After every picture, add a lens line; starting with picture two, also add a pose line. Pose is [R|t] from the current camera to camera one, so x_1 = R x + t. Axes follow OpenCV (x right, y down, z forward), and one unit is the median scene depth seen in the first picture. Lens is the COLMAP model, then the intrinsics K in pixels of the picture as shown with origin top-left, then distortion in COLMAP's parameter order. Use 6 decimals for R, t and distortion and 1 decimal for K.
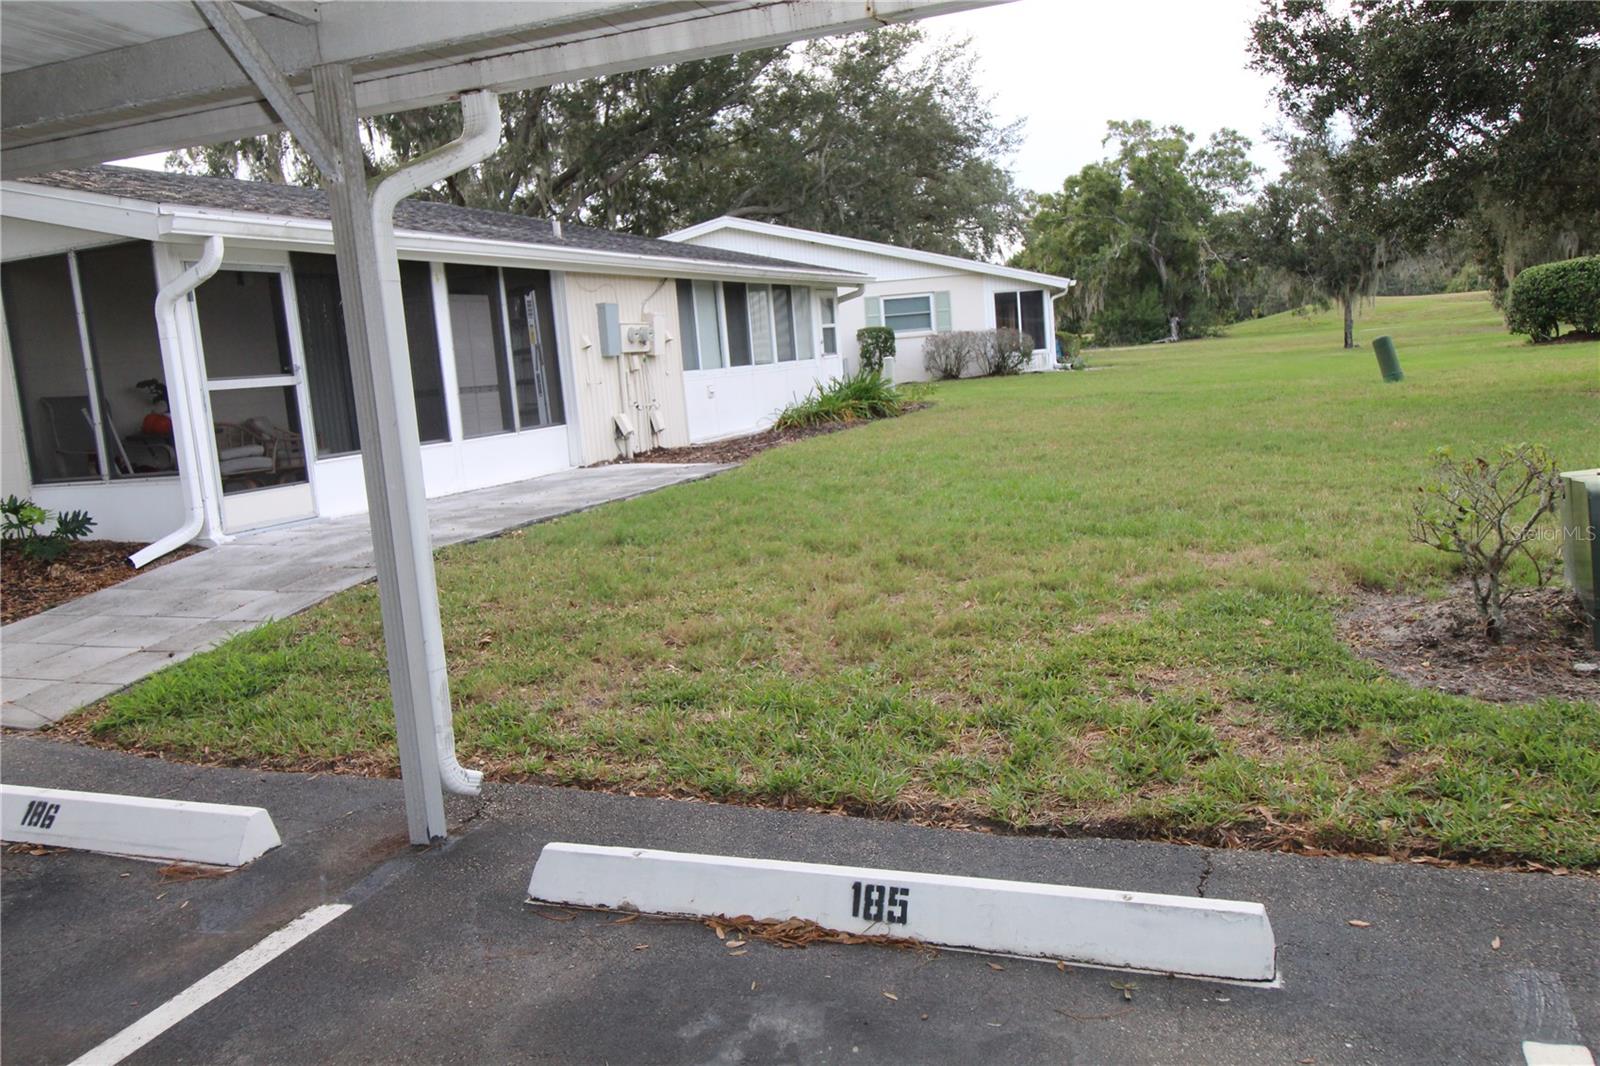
lens RADIAL K [[1230.3, 0, 800.0], [0, 1230.3, 533.0], [0, 0, 1]] dist [-0.001130, -0.000450]
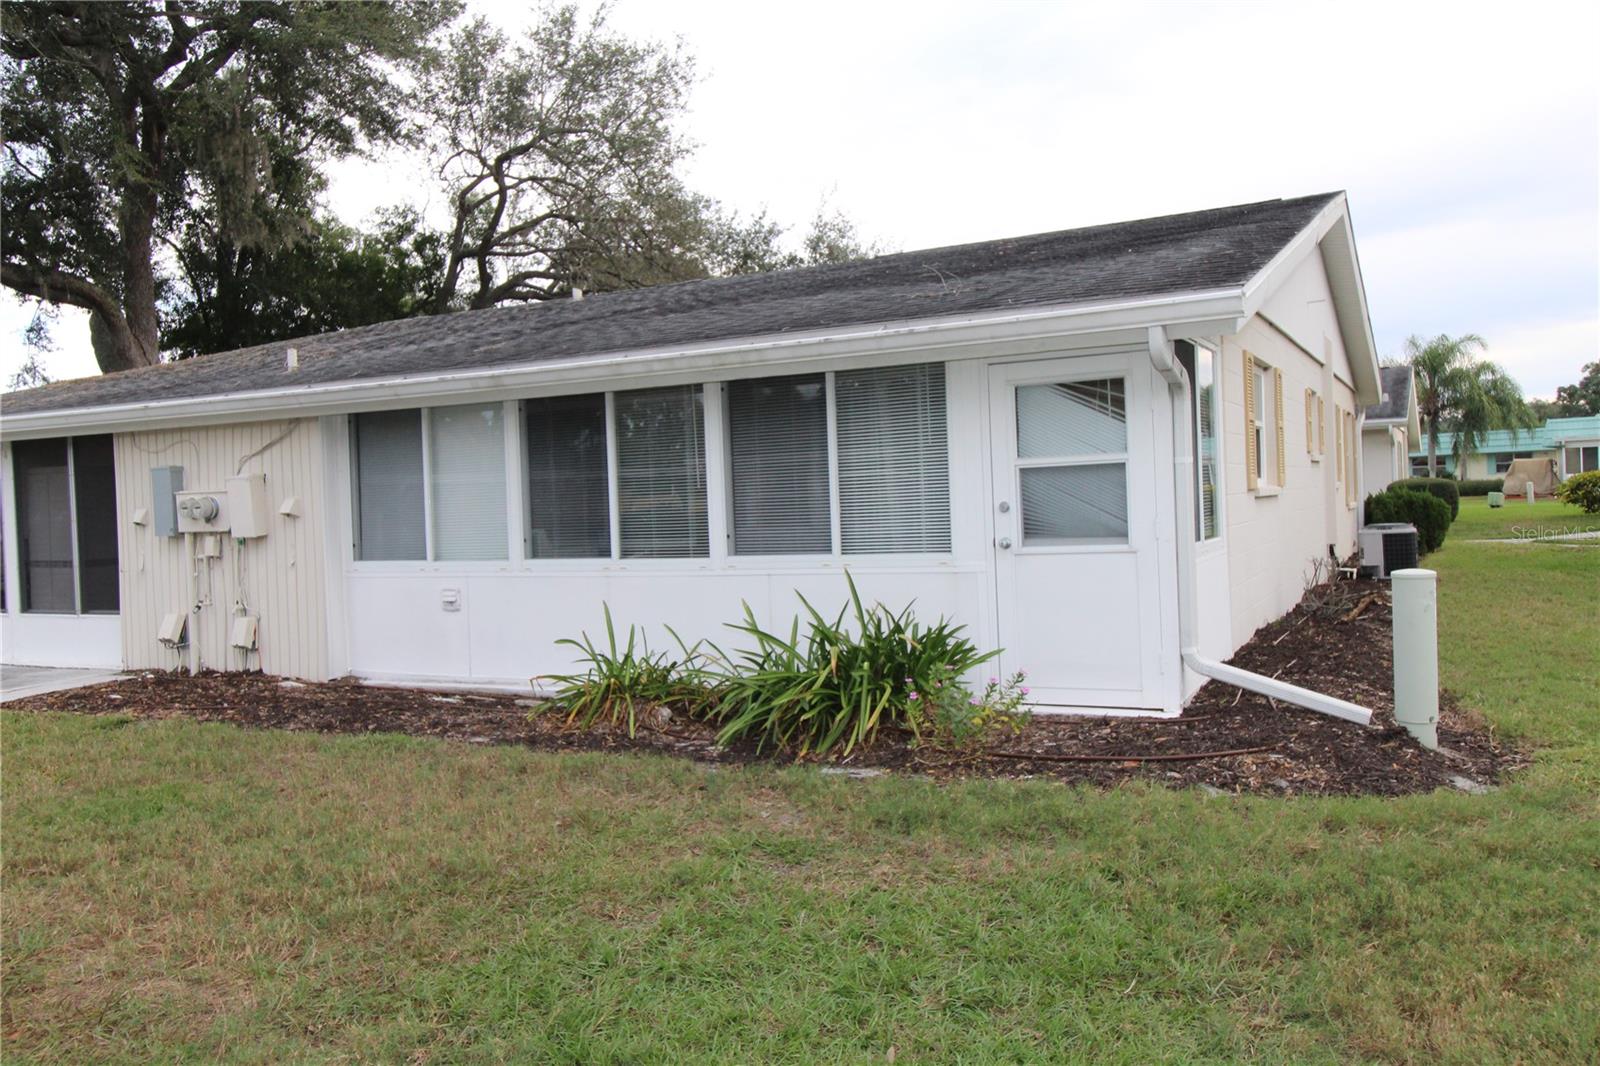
lens RADIAL K [[1230.3, 0, 800.0], [0, 1230.3, 533.0], [0, 0, 1]] dist [-0.001130, -0.000450]
pose [[-0.104165, 0.096140, -0.989902, 0.546043], [-0.106653, 0.988498, 0.107226, -0.266532], [0.988825, 0.116746, -0.092713, 1.447049]]
